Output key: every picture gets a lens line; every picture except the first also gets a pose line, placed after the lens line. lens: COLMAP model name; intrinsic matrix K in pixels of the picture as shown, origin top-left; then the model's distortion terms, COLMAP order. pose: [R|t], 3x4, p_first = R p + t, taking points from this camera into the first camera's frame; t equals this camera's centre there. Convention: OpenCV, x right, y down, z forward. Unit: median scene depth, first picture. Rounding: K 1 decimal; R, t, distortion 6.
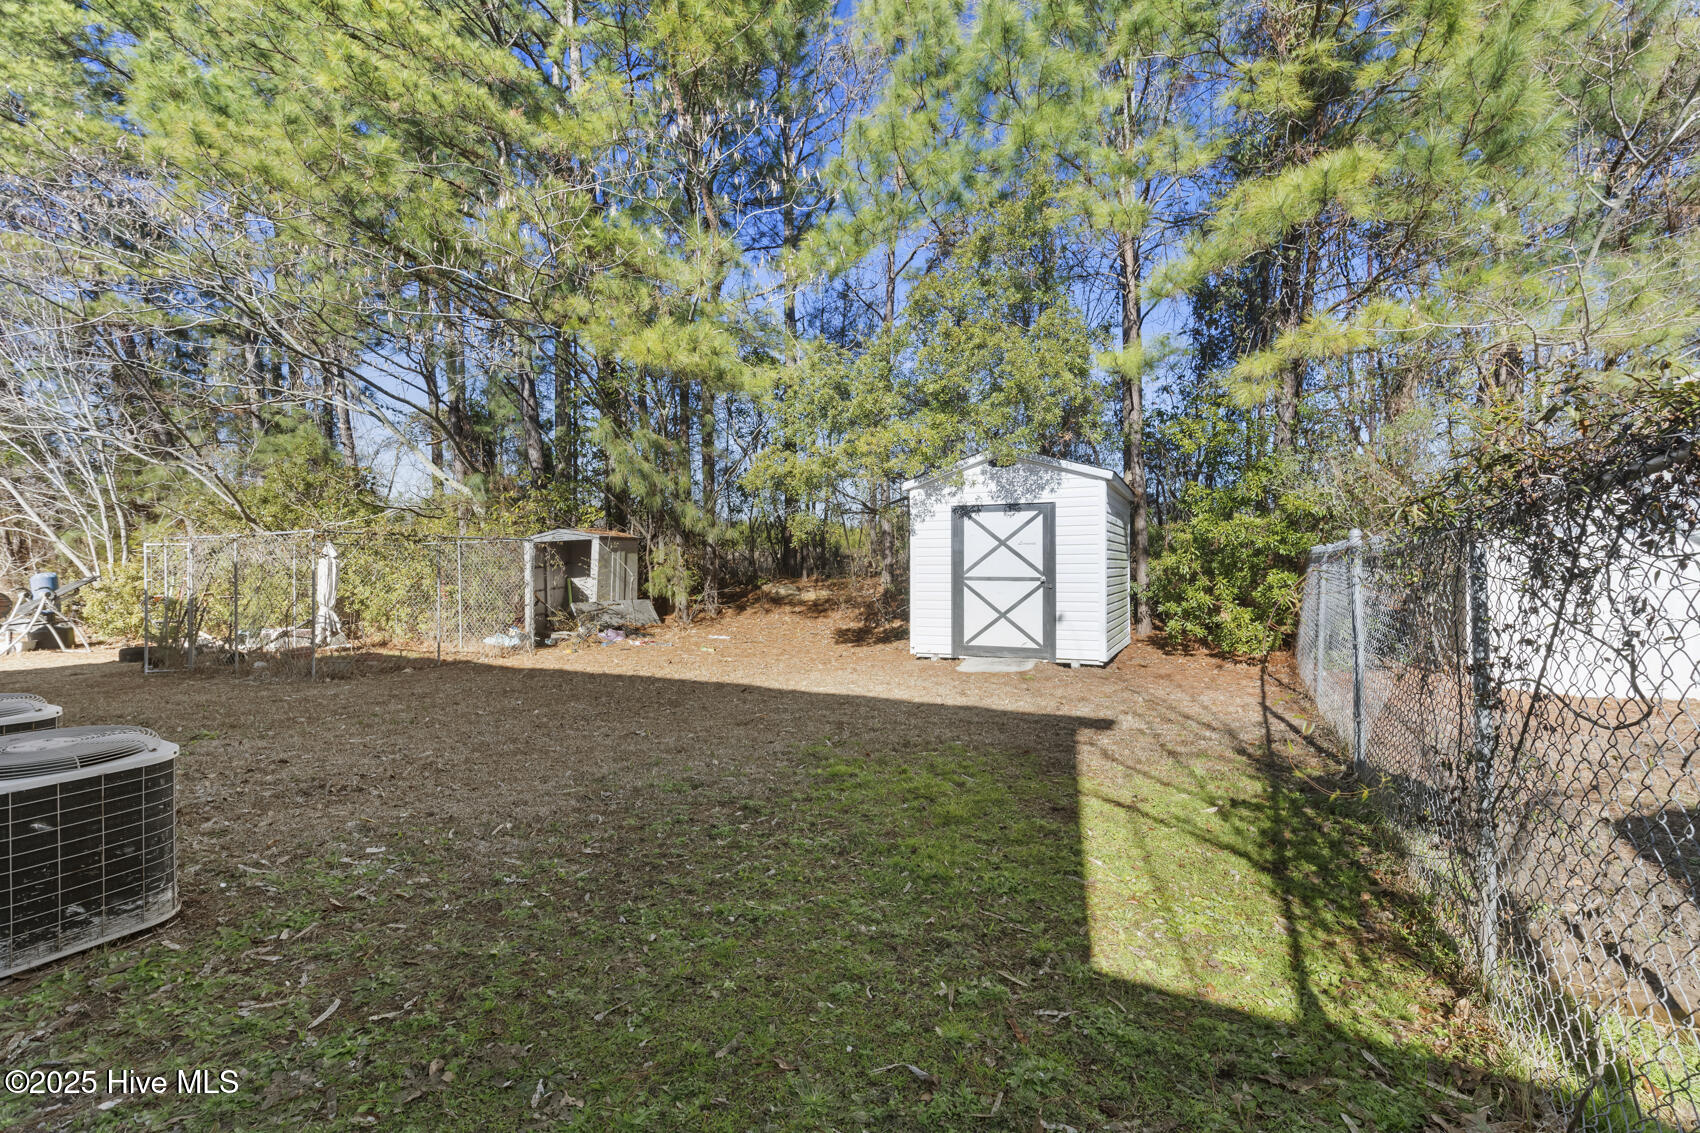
lens RADIAL K [[768.8, 0, 861.9], [0, 768.8, 560.9], [0, 0, 1]] dist [0.001633, 0.000296]
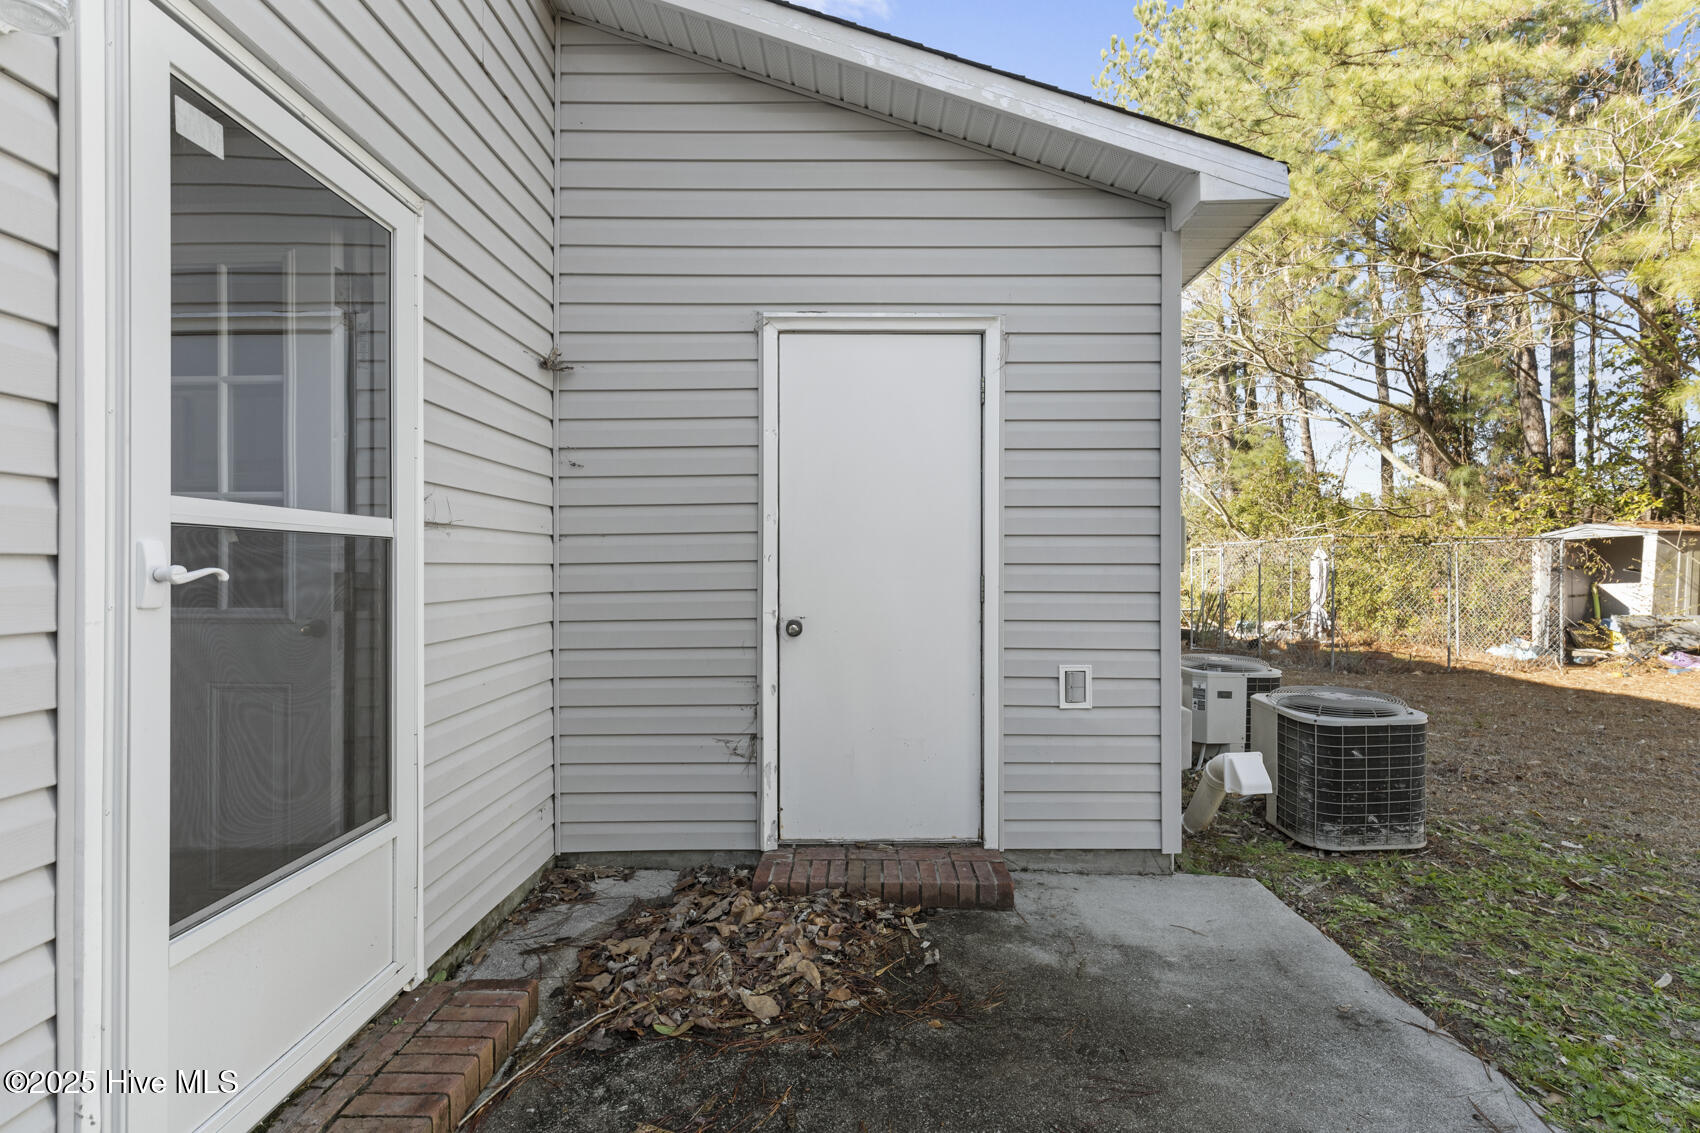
lens RADIAL K [[774.3, 0, 850.0], [0, 774.3, 566.5], [0, 0, 1]] dist [0.000782, 0.000152]
pose [[0.480289, 0.005808, -0.877091, -0.063041], [0.000390, 0.999977, 0.006835, -0.002419], [0.877110, -0.003625, 0.480275, -0.119887]]
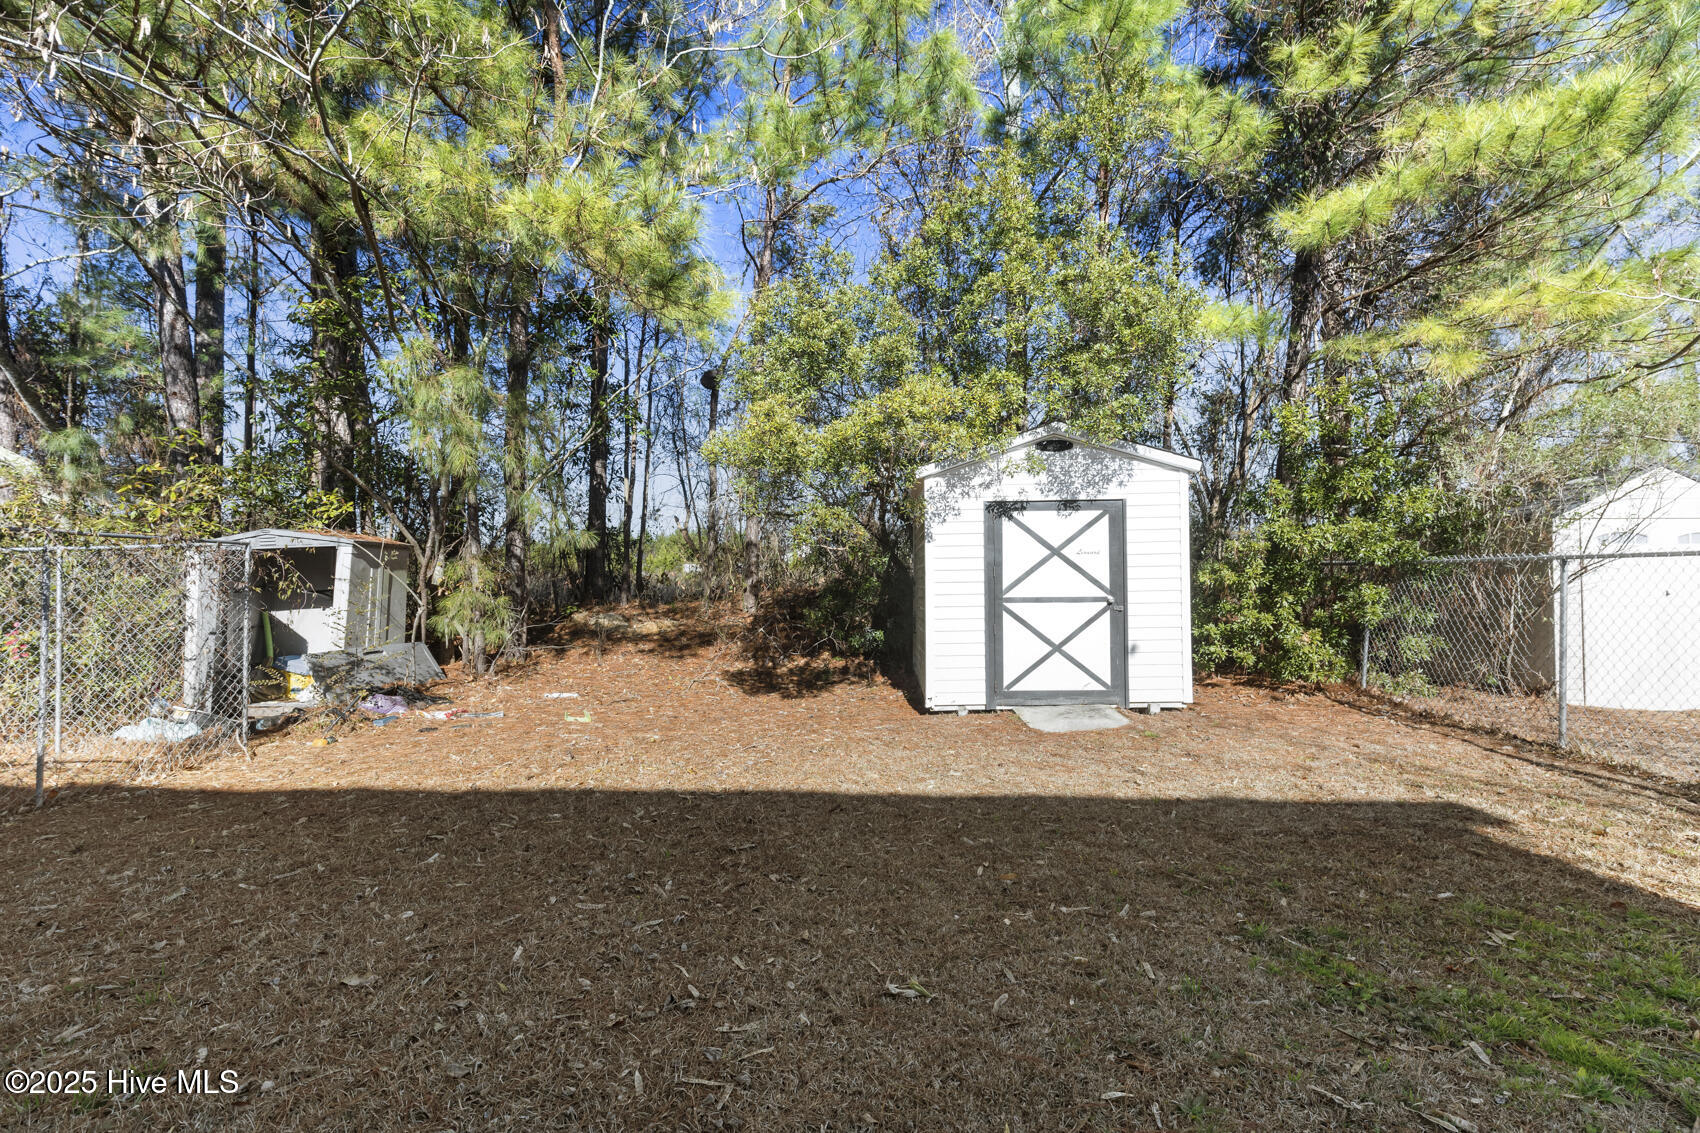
lens RADIAL K [[768.8, 0, 861.9], [0, 768.8, 560.9], [0, 0, 1]] dist [0.001633, 0.000296]
pose [[0.918684, 0.002744, 0.394984, -0.280729], [0.008135, 0.999632, -0.025865, 0.003203], [-0.394910, 0.026975, 0.918324, 0.374787]]
